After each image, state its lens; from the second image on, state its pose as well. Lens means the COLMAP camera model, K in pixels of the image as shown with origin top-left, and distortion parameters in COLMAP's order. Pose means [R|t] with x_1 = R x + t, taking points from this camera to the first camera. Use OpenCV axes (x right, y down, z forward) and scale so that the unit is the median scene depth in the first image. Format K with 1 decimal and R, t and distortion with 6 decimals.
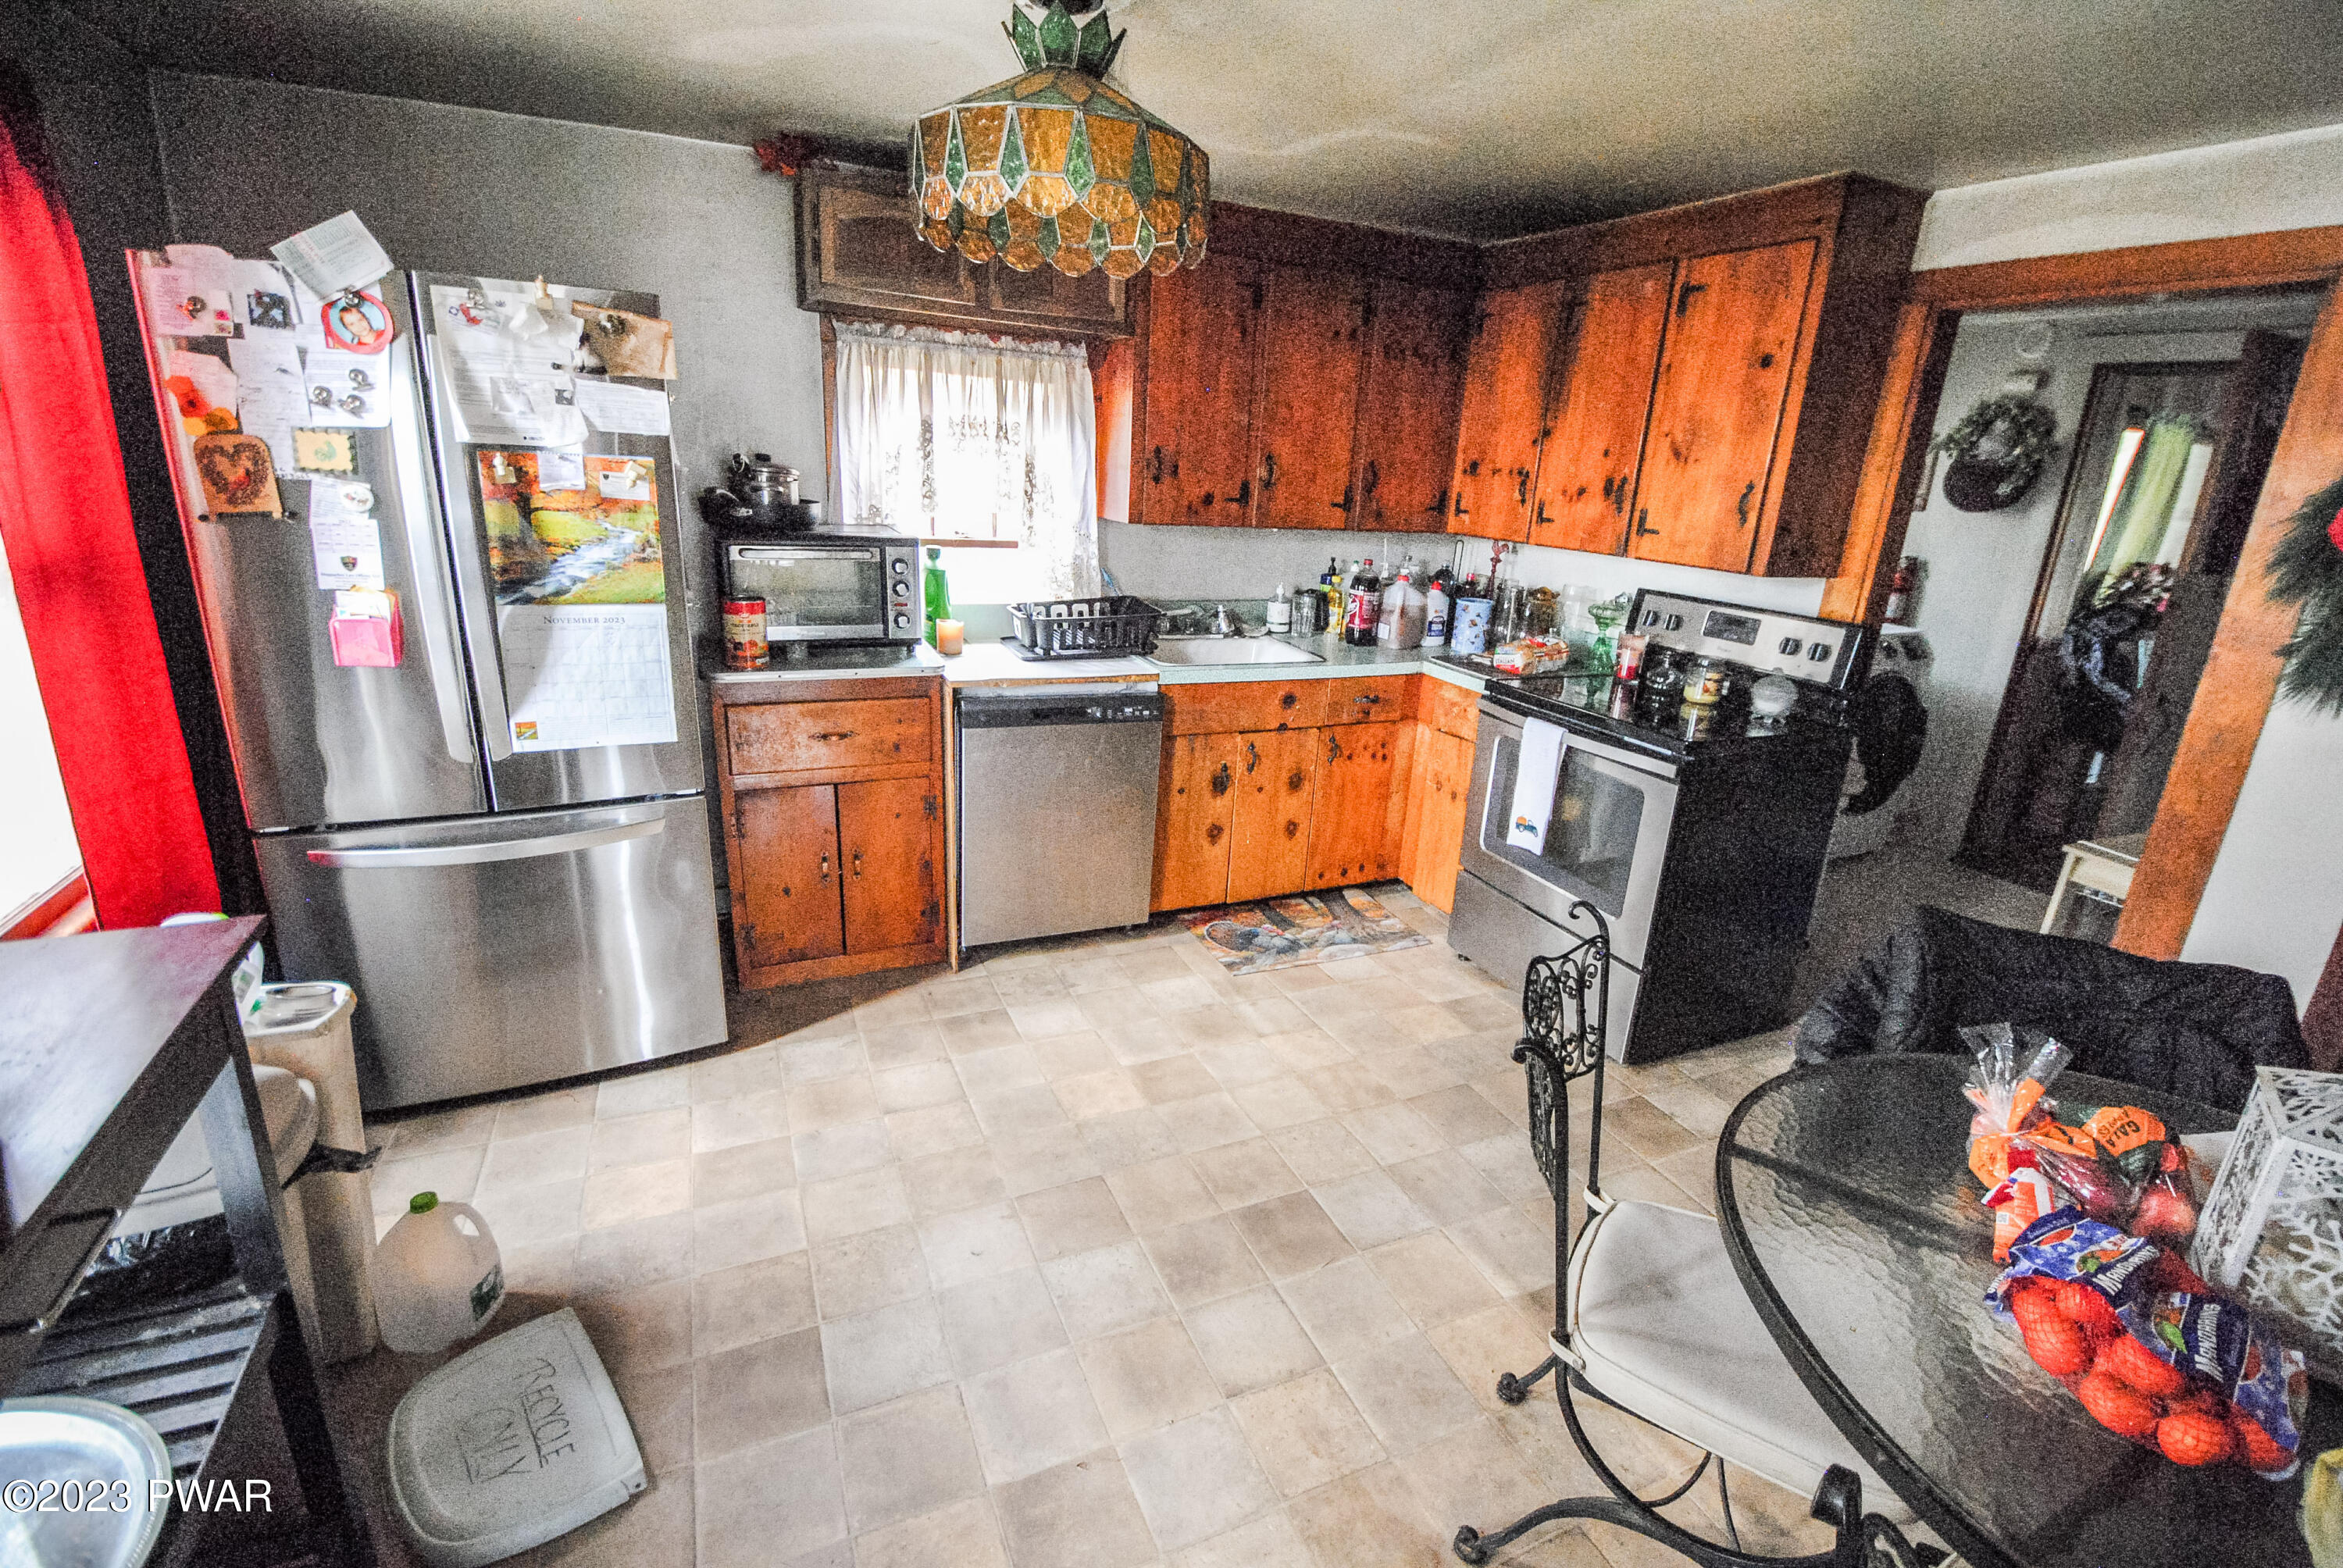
lens RADIAL K [[1040.2, 0, 1192.2], [0, 1040.2, 777.7], [0, 0, 1]] dist [-0.002945, -0.007778]
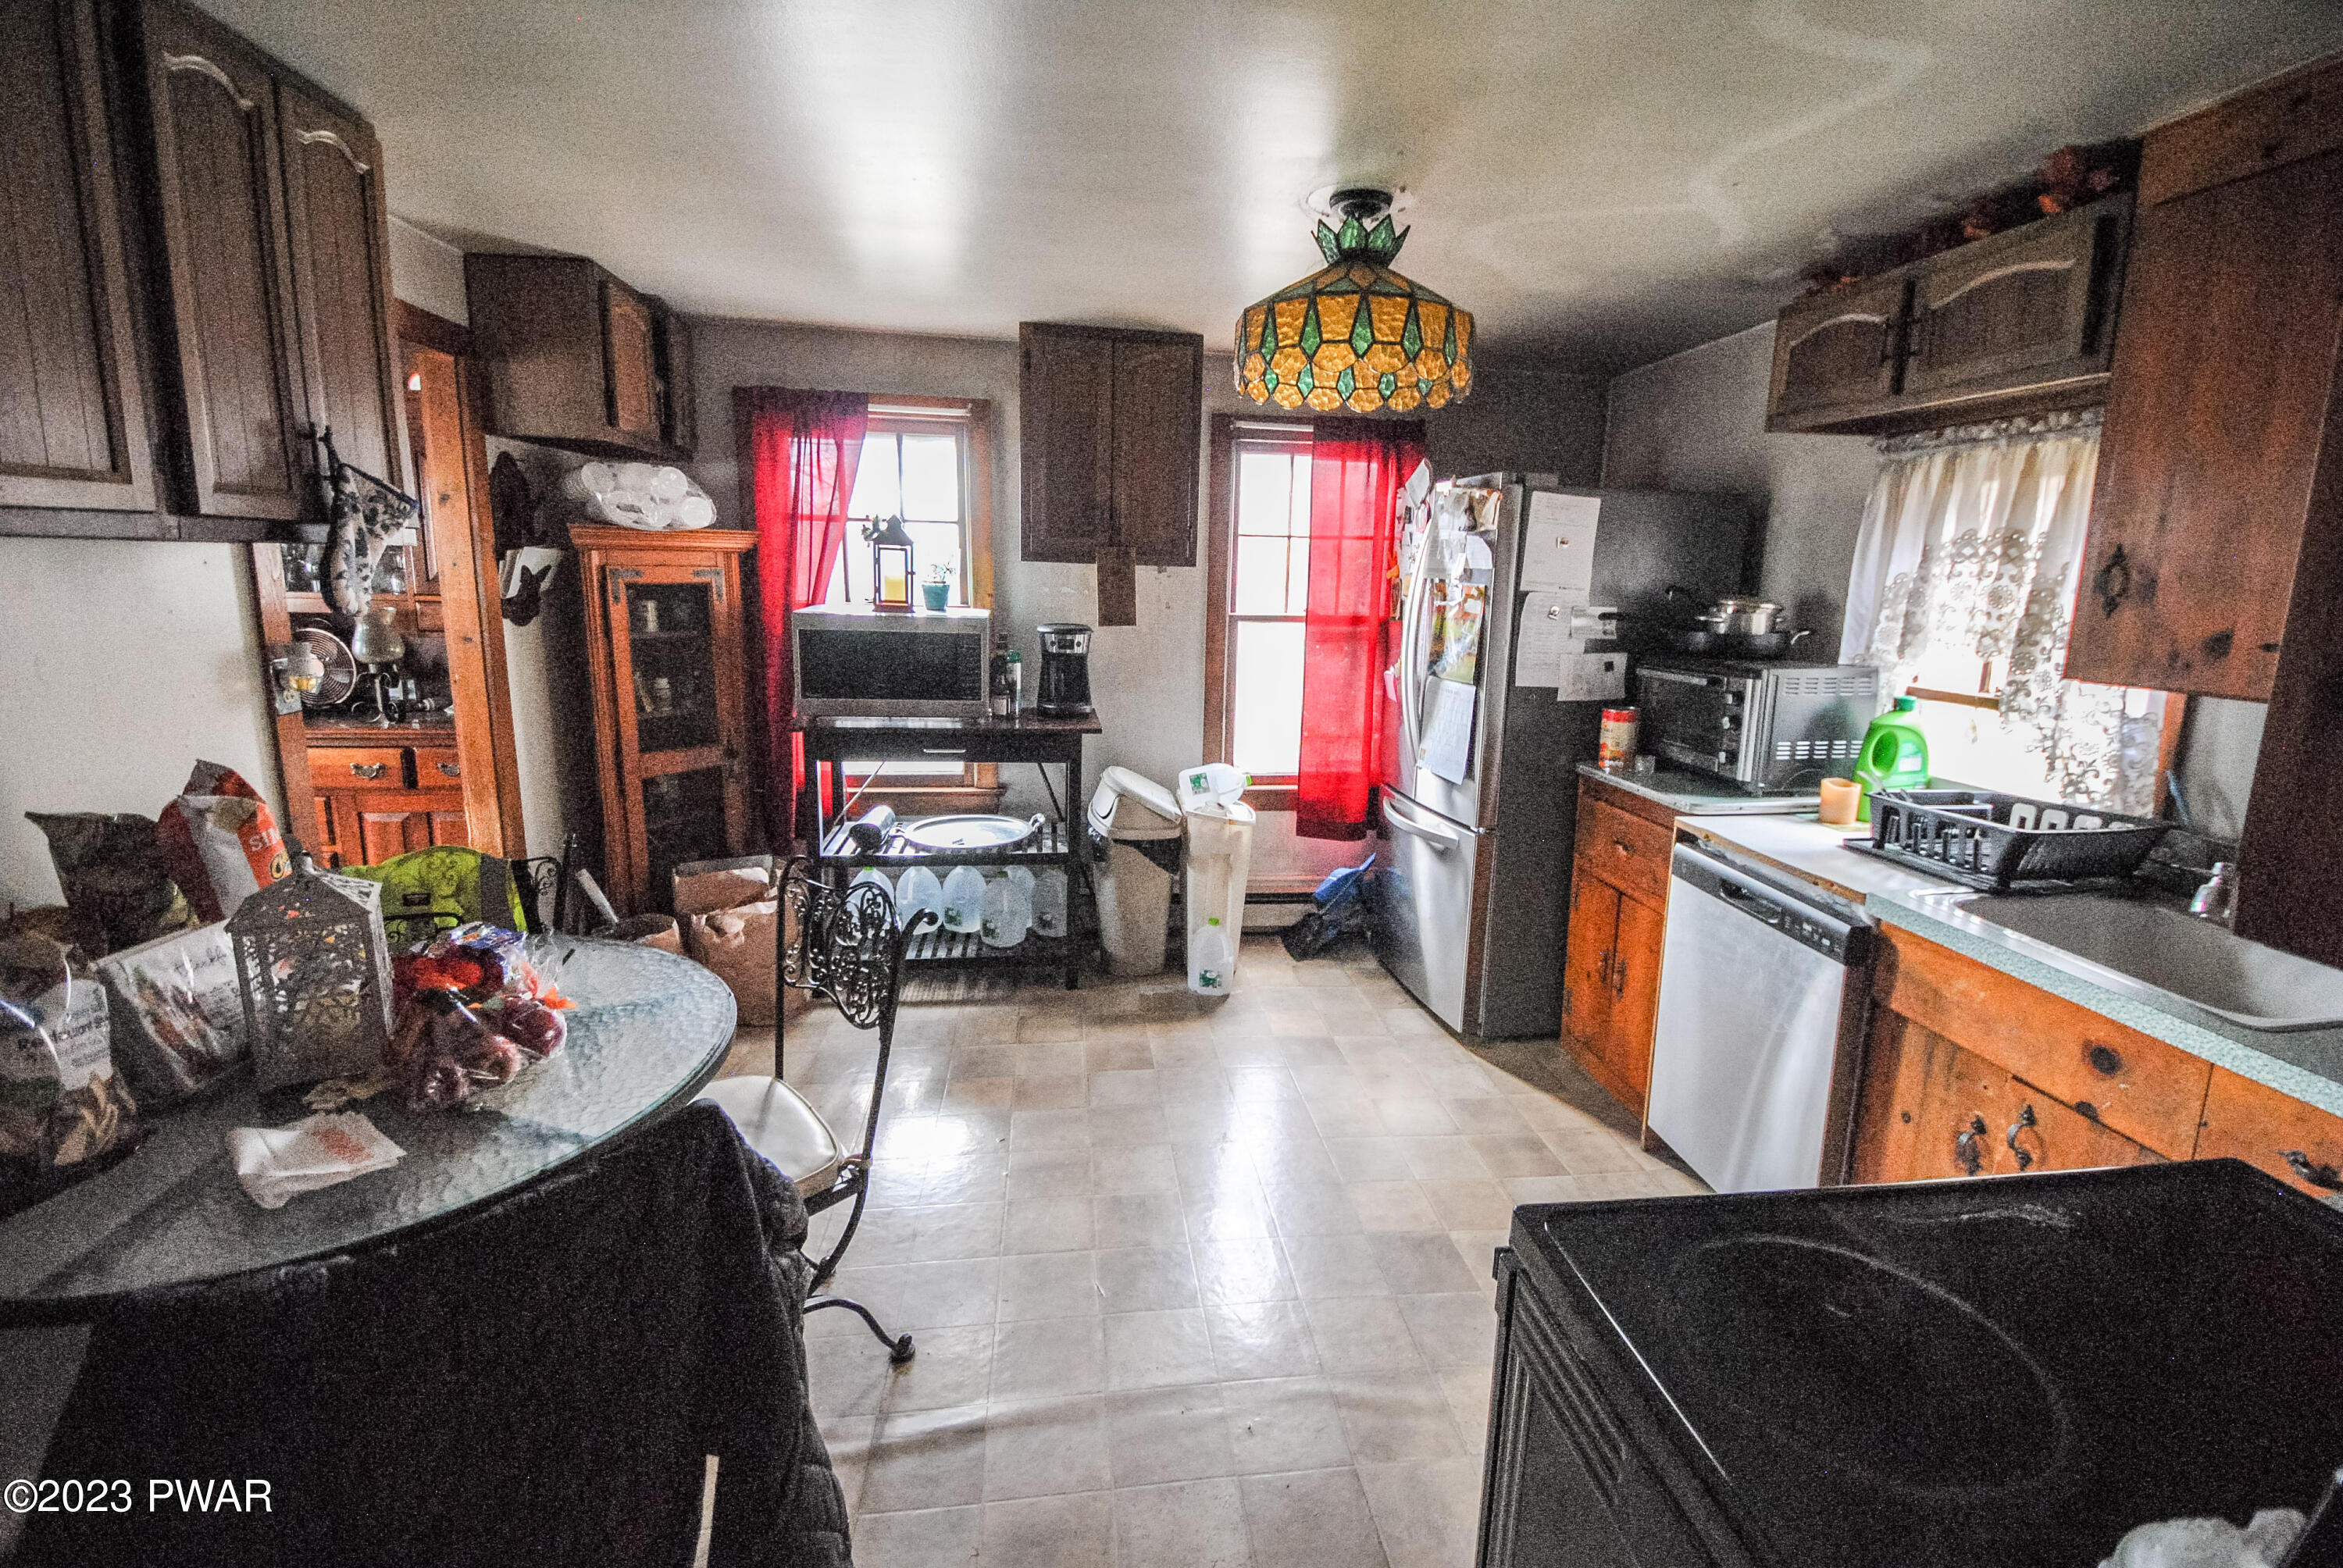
lens RADIAL K [[1040.2, 0, 1175.4], [0, 1040.2, 770.5], [0, 0, 1]] dist [-0.002945, -0.007778]
pose [[-0.319141, 0.112792, -0.940971, 0.746075], [-0.312545, 0.924818, 0.216859, -0.190705], [0.894687, 0.363305, -0.259894, 0.823162]]
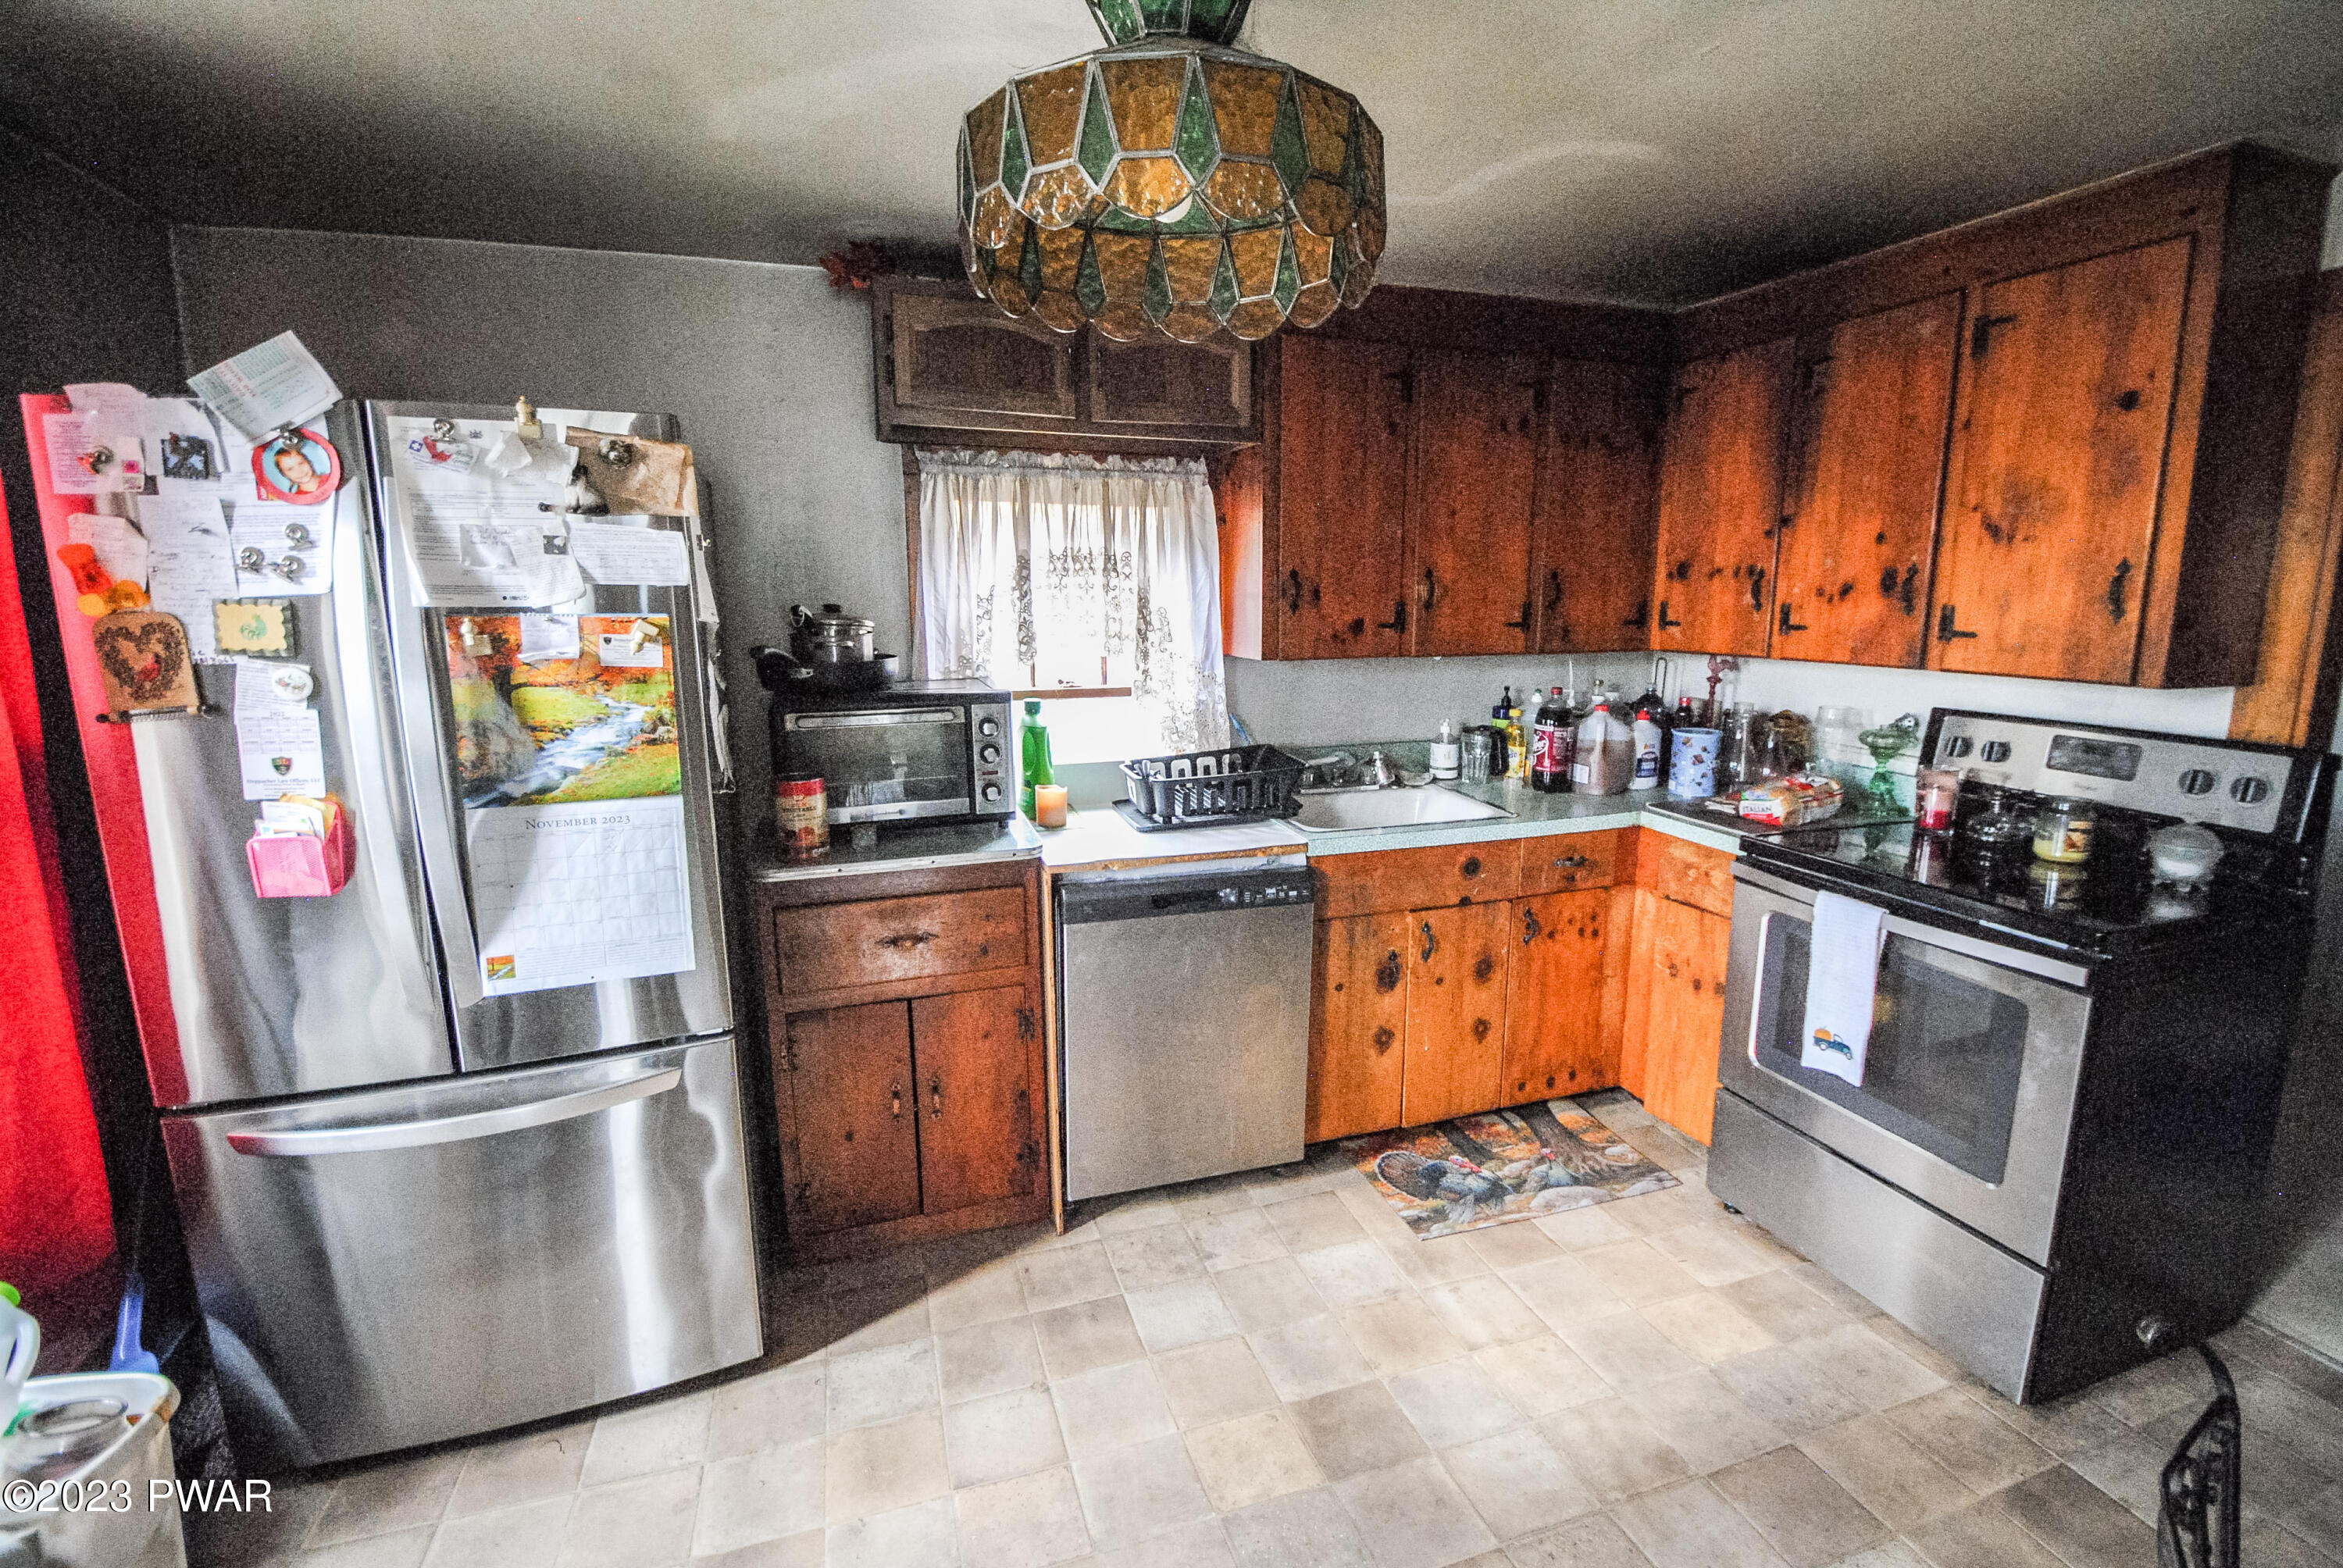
lens RADIAL K [[1040.2, 0, 1178.0], [0, 1040.2, 775.7], [0, 0, 1]] dist [-0.002945, -0.007778]
pose [[0.990816, -0.038446, -0.129636, -0.026985], [0.021897, 0.991694, -0.126744, -0.056822], [0.133432, 0.122742, 0.983428, 0.213249]]
